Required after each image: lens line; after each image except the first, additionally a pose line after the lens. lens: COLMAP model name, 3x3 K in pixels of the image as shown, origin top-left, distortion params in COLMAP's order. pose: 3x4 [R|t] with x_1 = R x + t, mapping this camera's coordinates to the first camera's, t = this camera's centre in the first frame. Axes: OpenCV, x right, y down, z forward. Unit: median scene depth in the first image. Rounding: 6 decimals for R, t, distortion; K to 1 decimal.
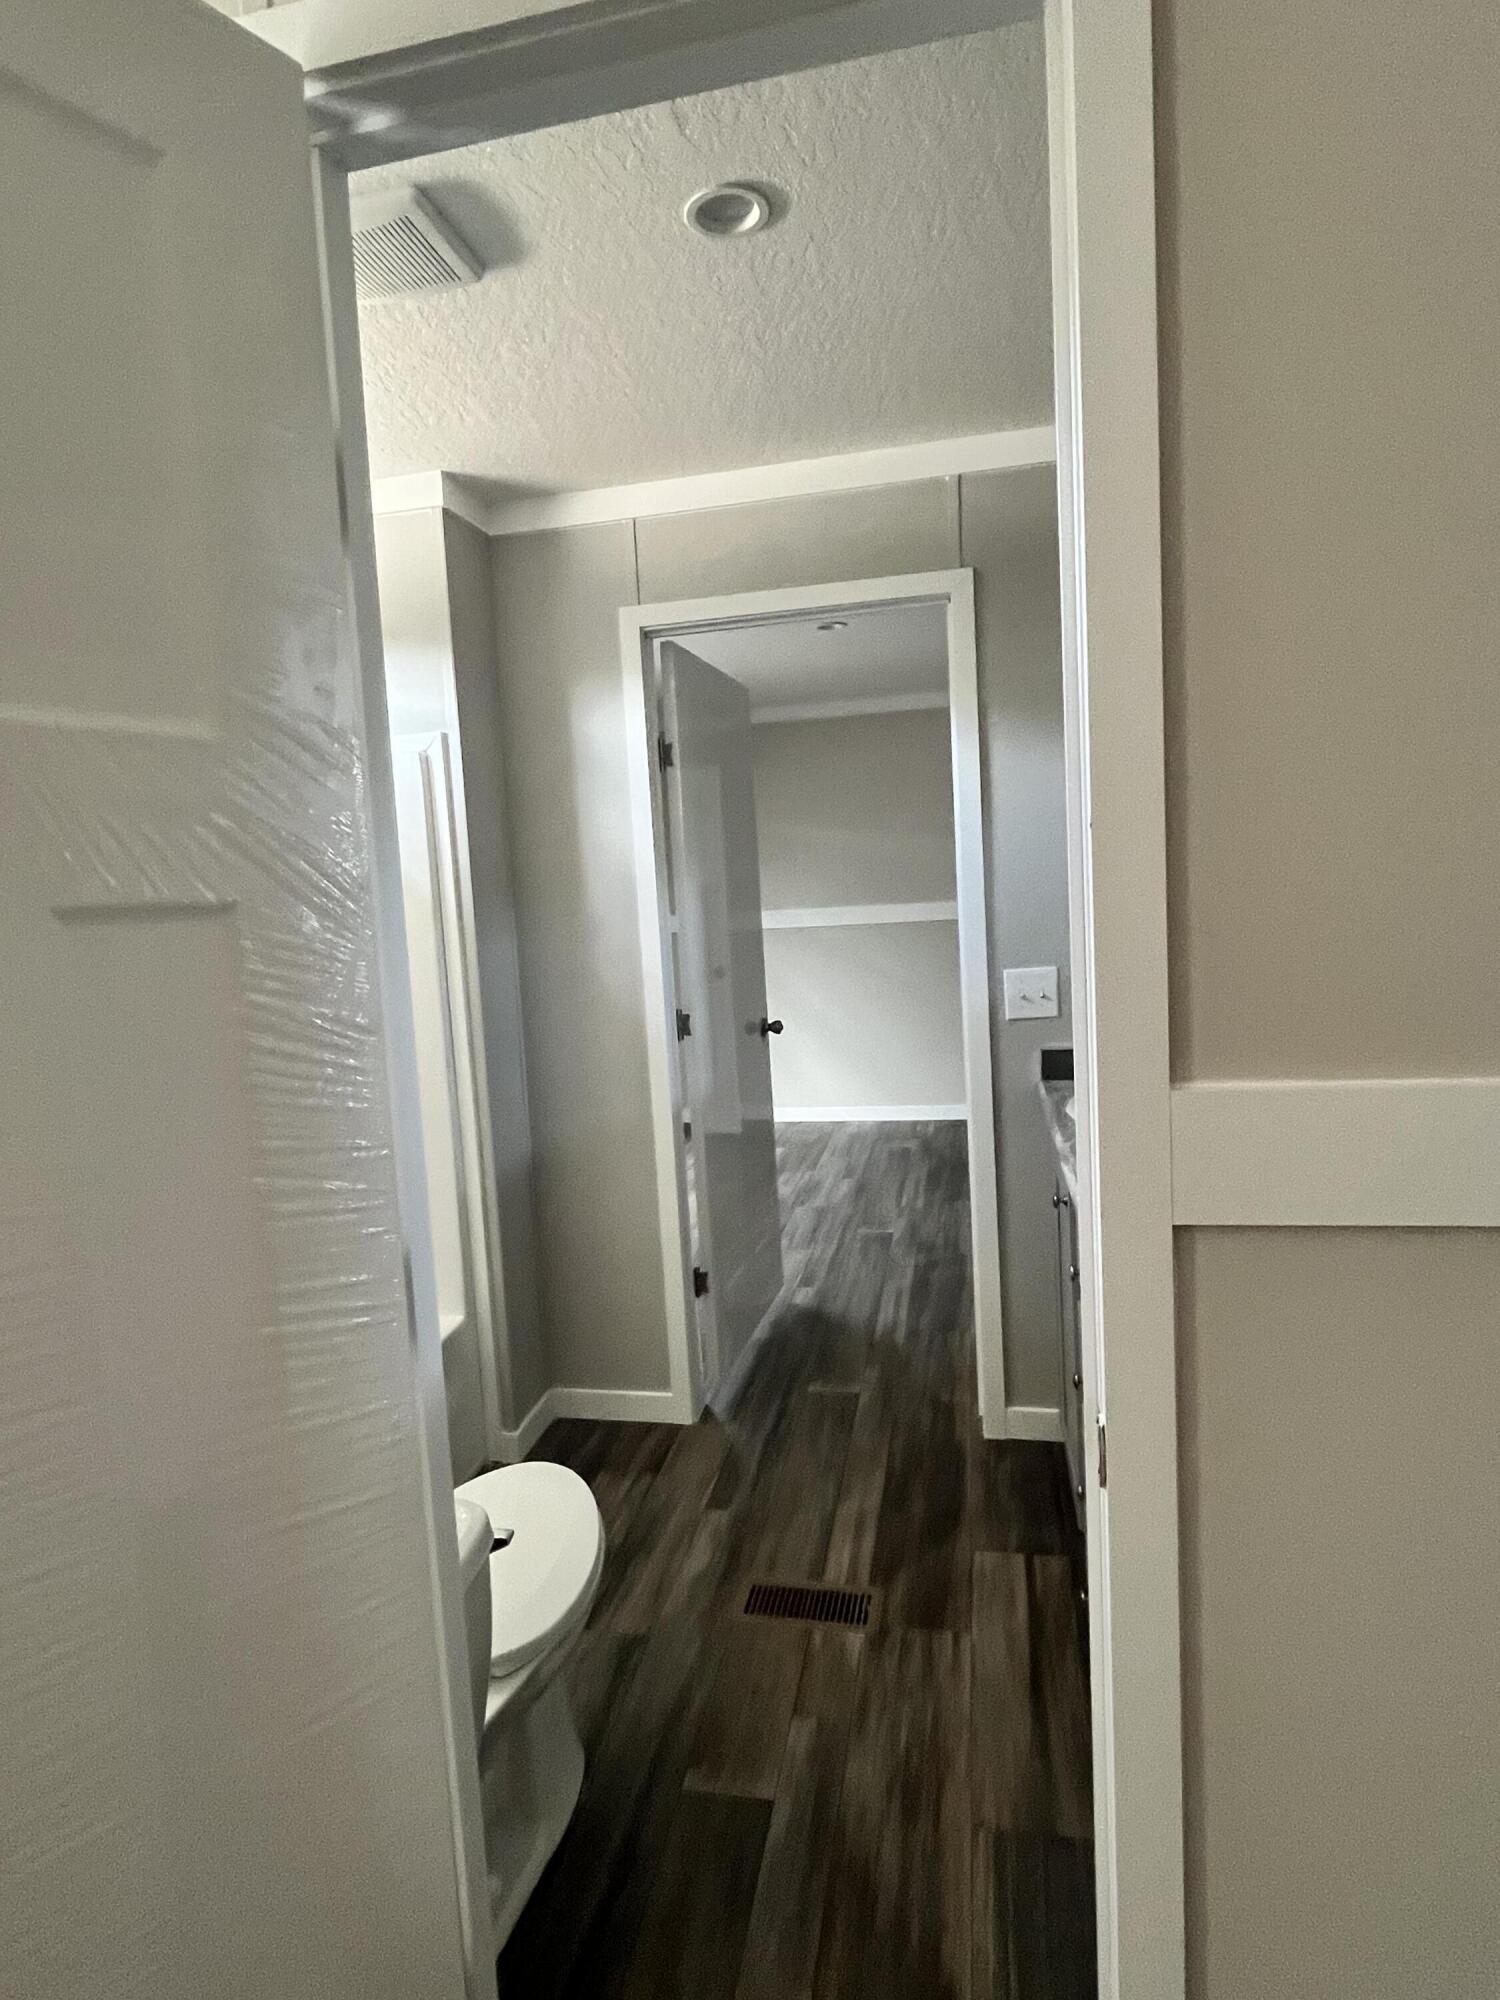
lens RADIAL K [[1081.2, 0, 750.0], [0, 1081.2, 1000.0], [0, 0, 1]] dist [0.002131, -0.000331]
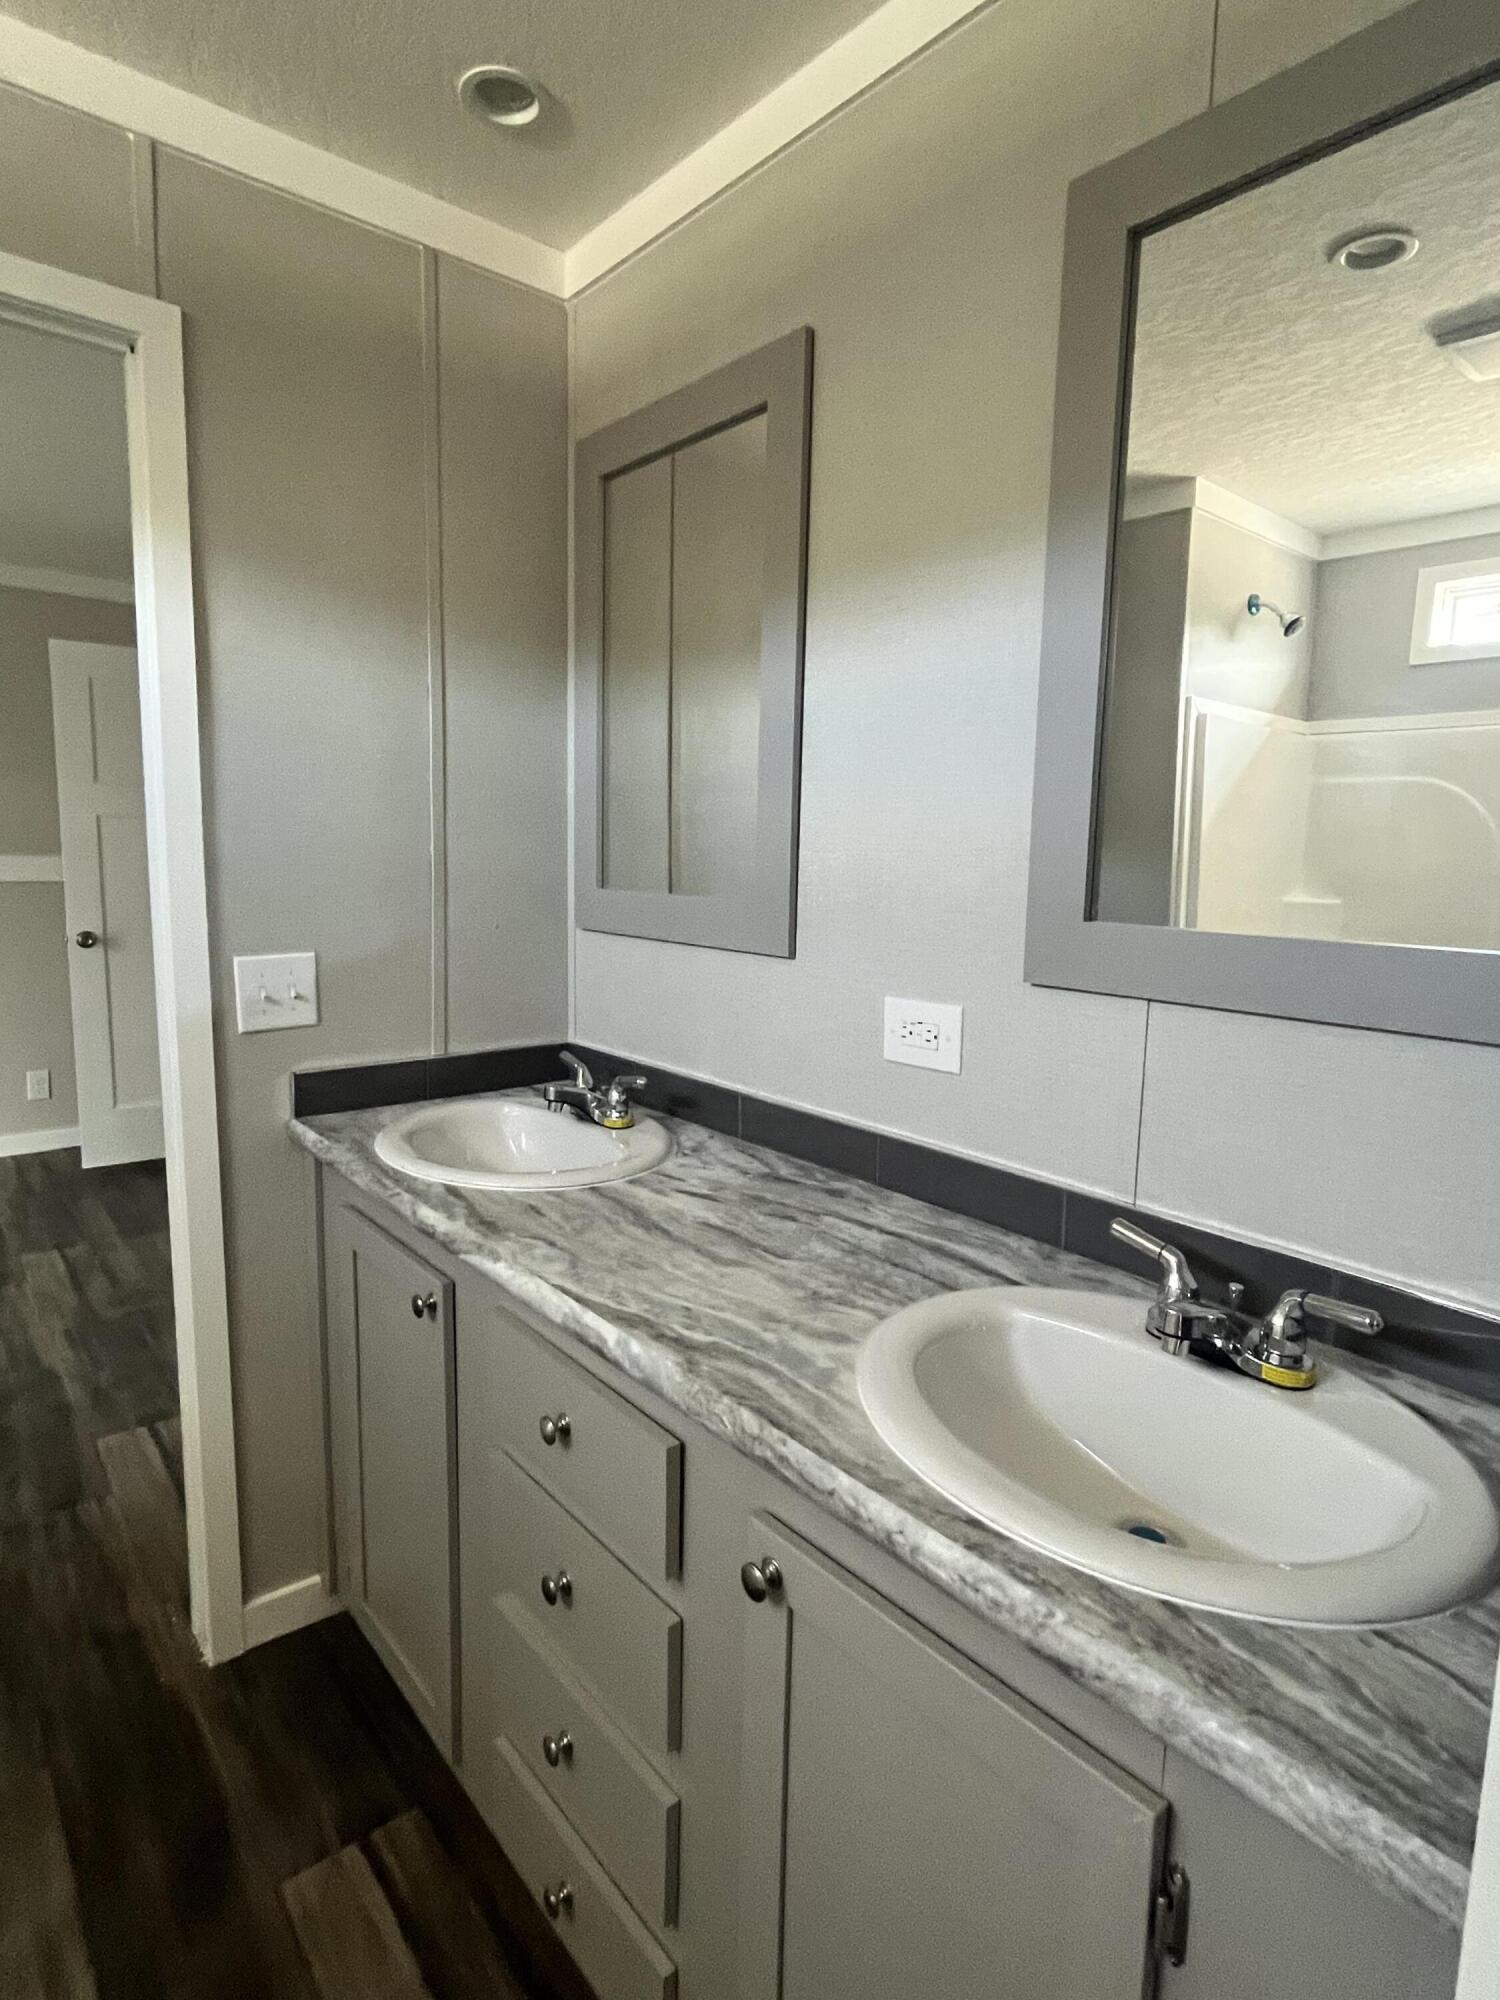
lens RADIAL K [[1081.2, 0, 750.0], [0, 1081.2, 1000.0], [0, 0, 1]] dist [0.002131, -0.000331]
pose [[0.618019, -0.035115, 0.785379, -0.086664], [0.023000, 0.999382, 0.026584, -0.012079], [-0.785827, 0.001634, 0.618444, 0.341218]]
